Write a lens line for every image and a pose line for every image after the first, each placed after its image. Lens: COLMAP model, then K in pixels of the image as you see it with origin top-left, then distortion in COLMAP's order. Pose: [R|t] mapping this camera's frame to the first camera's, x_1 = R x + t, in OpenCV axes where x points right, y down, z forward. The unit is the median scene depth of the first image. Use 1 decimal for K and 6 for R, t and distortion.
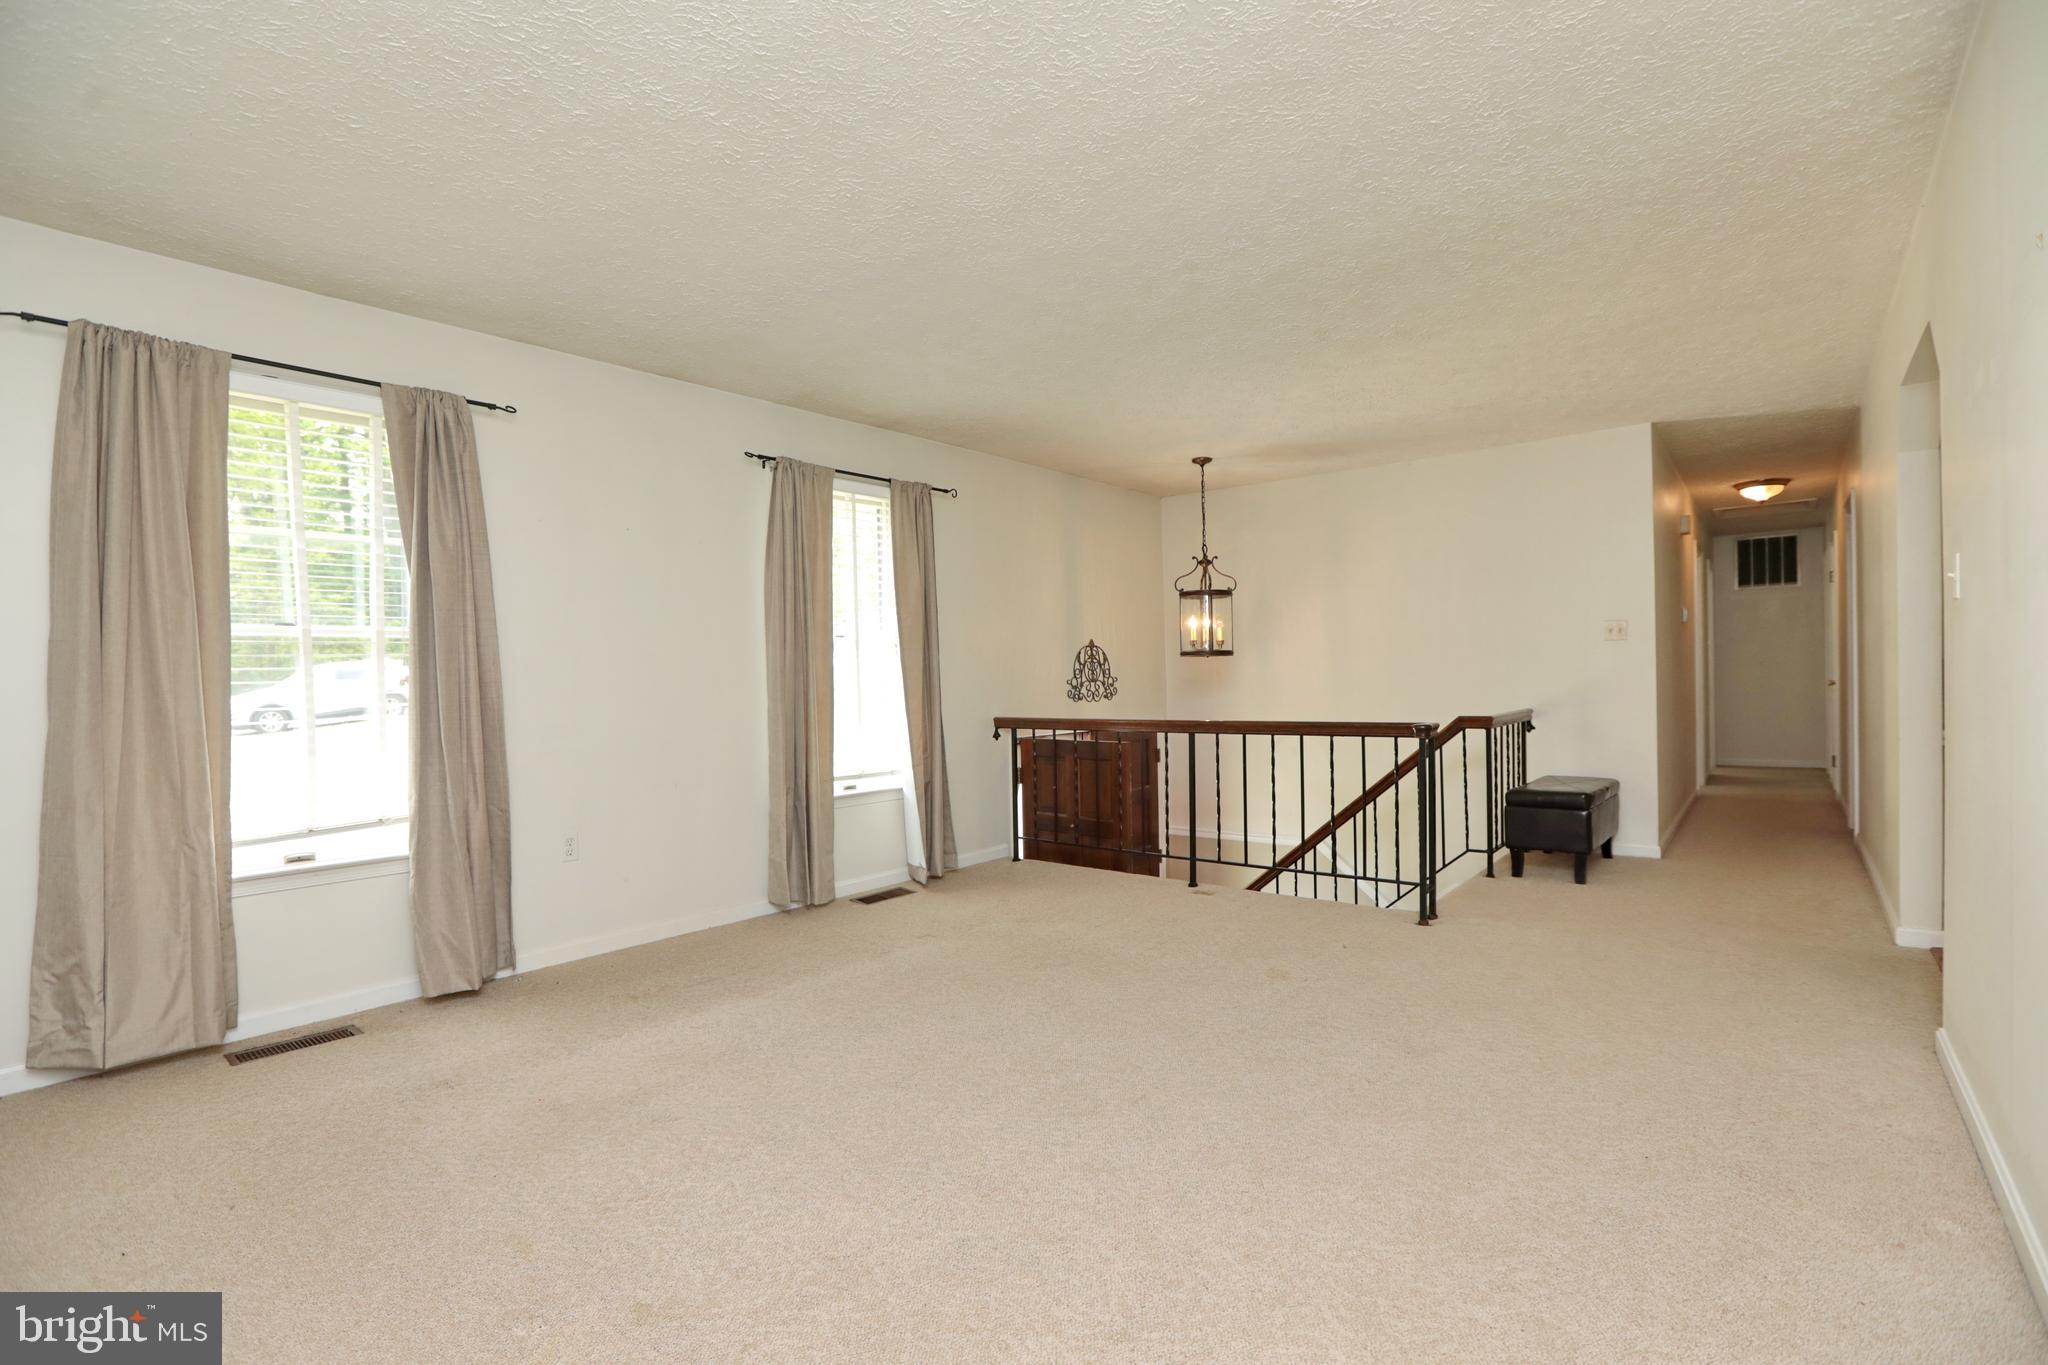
lens RADIAL K [[981.7, 0, 1033.6], [0, 981.7, 685.5], [0, 0, 1]] dist [-0.051277, 0.022594]
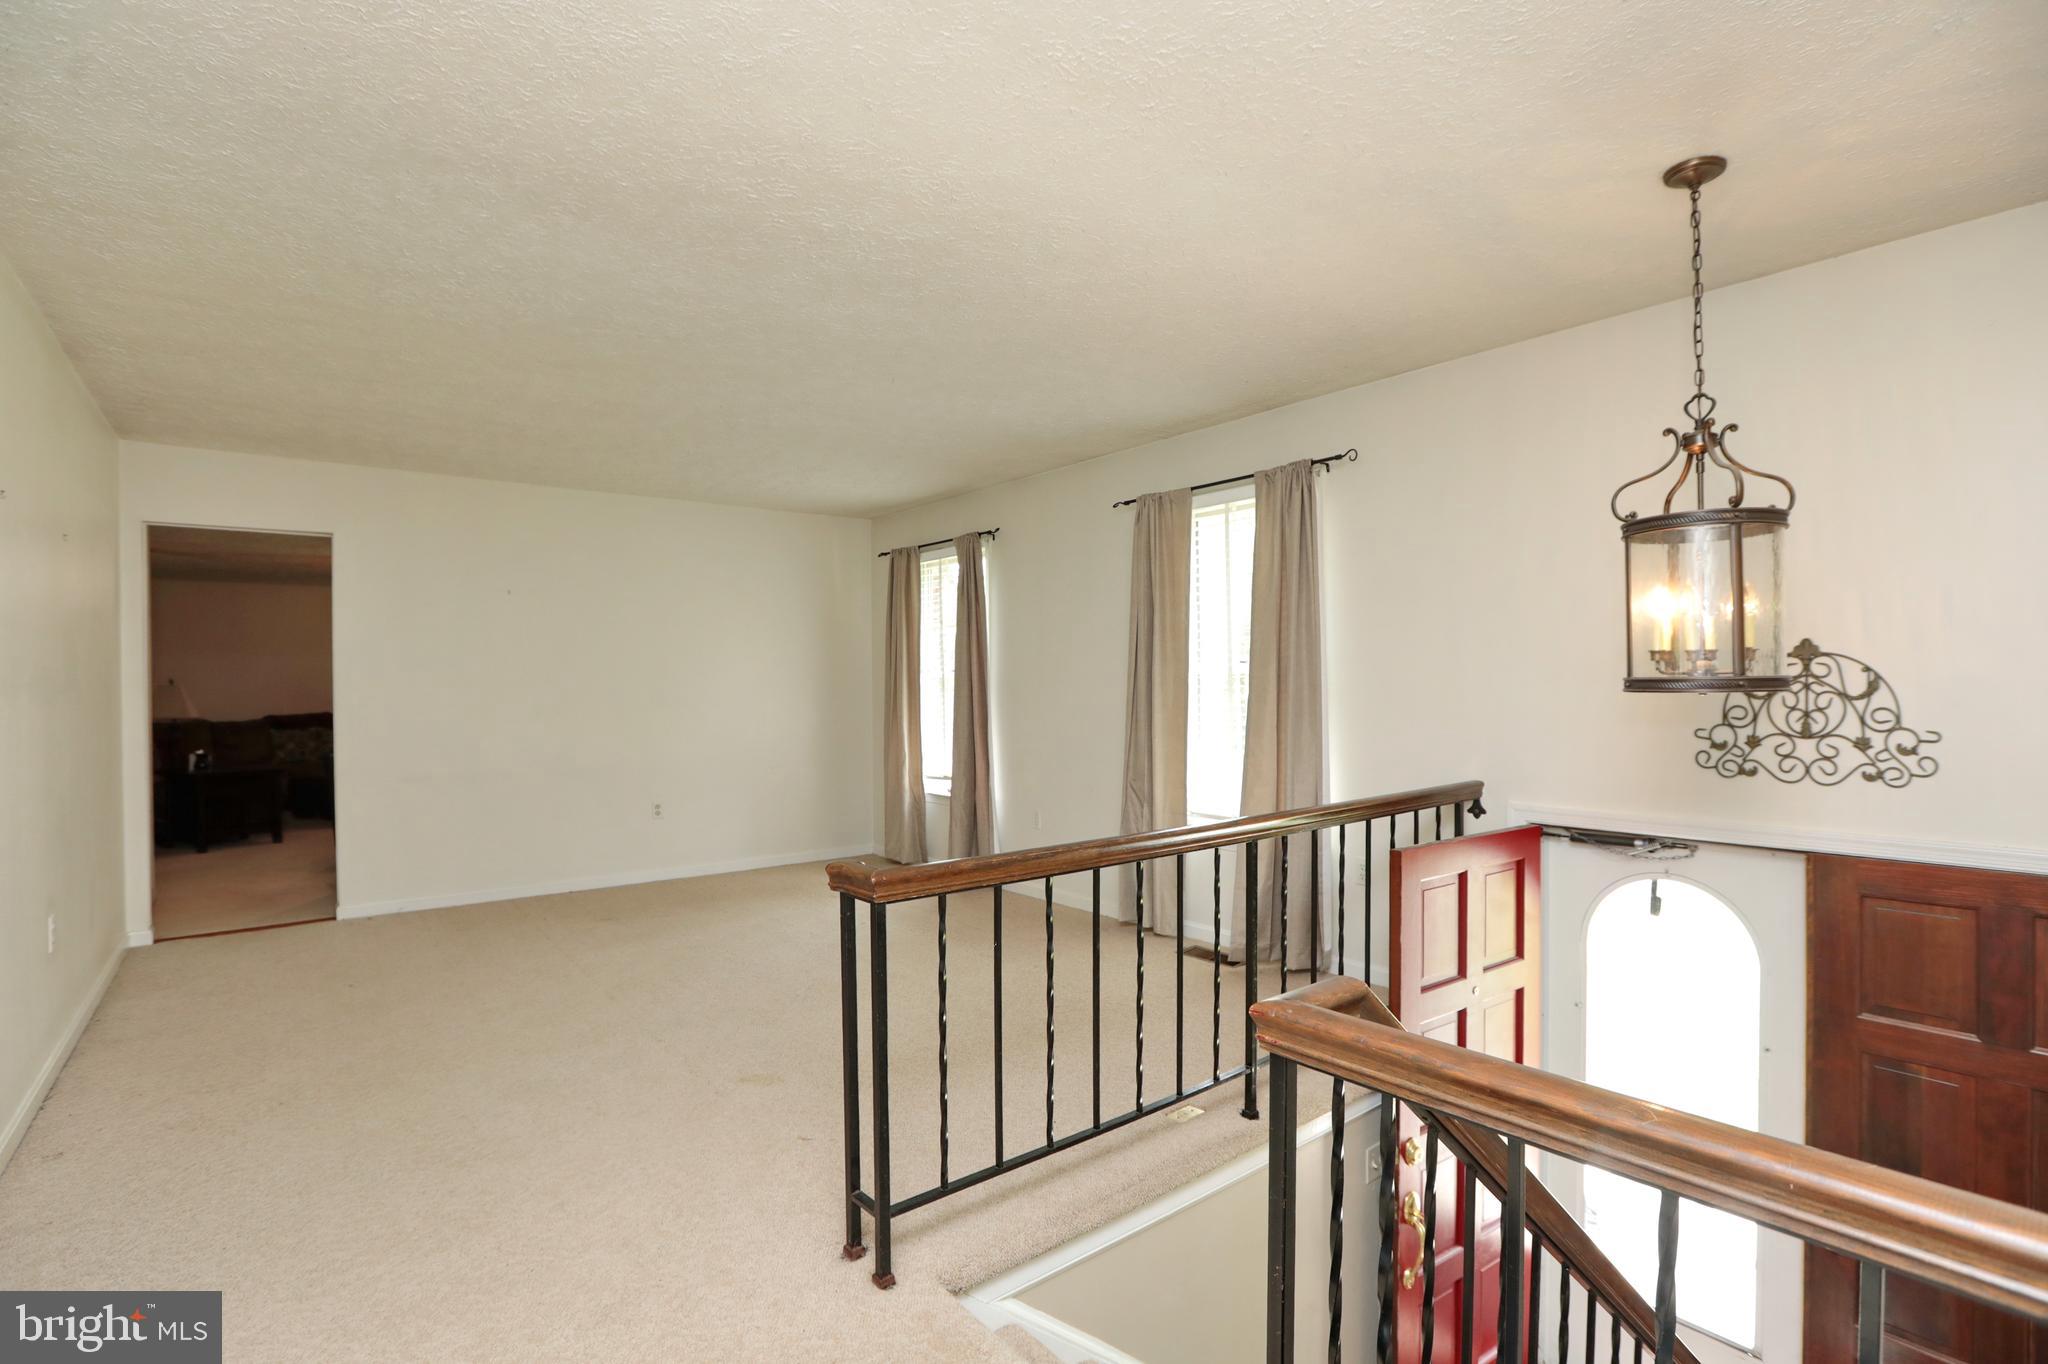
lens RADIAL K [[959.7, 0, 1016.0], [0, 959.7, 685.4], [0, 0, 1]] dist [-0.067168, 0.028539]
pose [[-0.230279, 0.022675, -0.972860, 0.687072], [0.005494, 0.999743, 0.022001, -0.048181], [0.973109, -0.000279, -0.230345, 0.978528]]
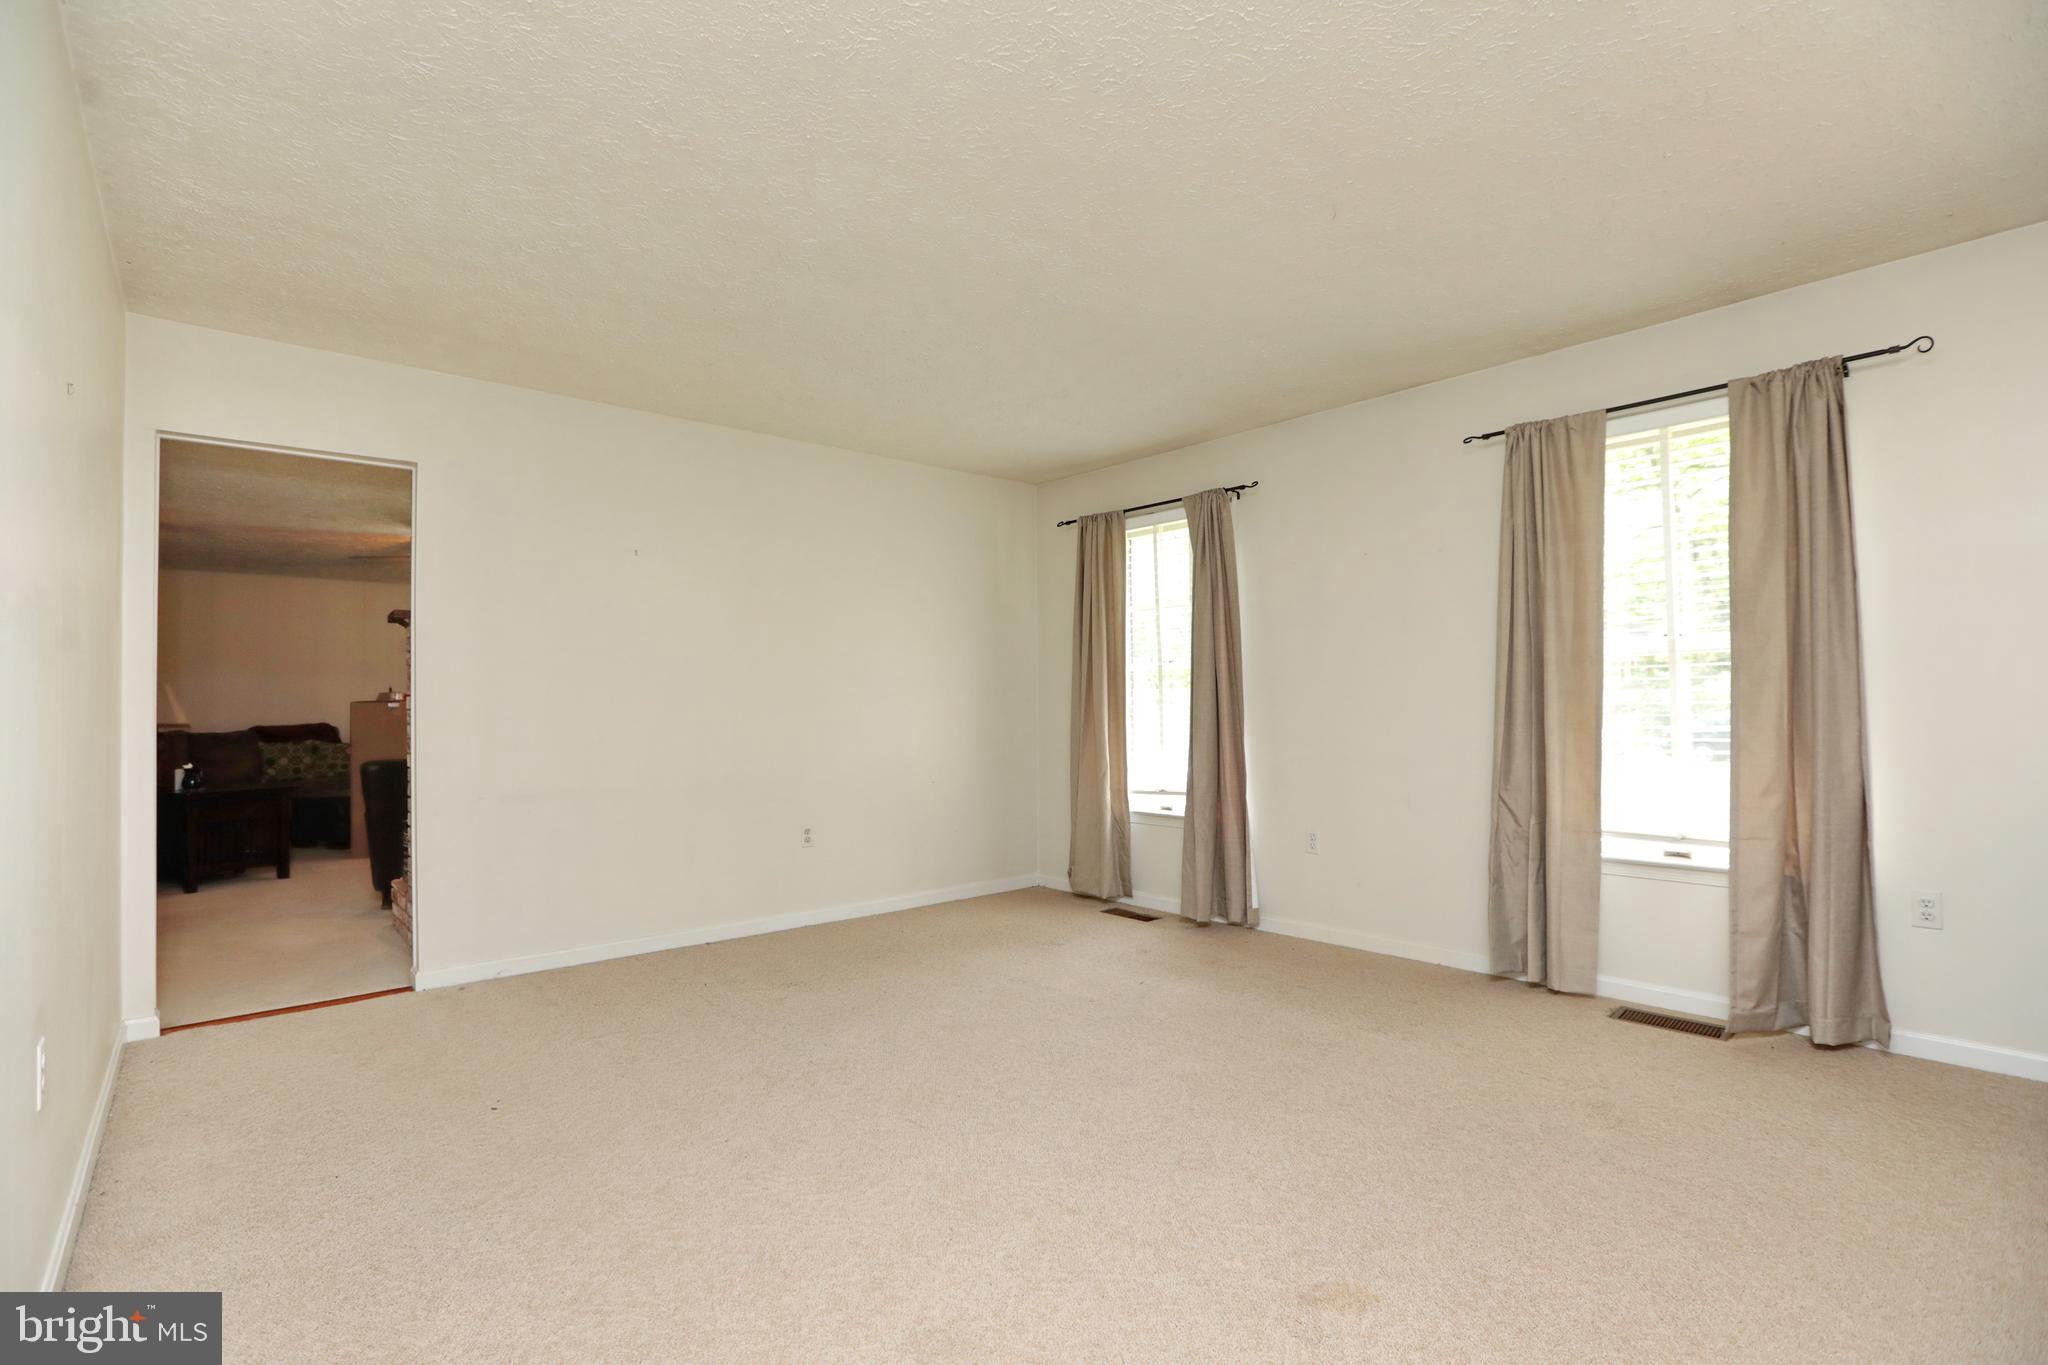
lens RADIAL K [[942.8, 0, 1018.2], [0, 942.8, 685.4], [0, 0, 1]] dist [-0.065431, 0.026615]
pose [[-0.181628, 0.000340, -0.983367, 0.513303], [0.005229, 0.999986, -0.000620, -0.015728], [0.983353, -0.005254, -0.181627, 0.645136]]
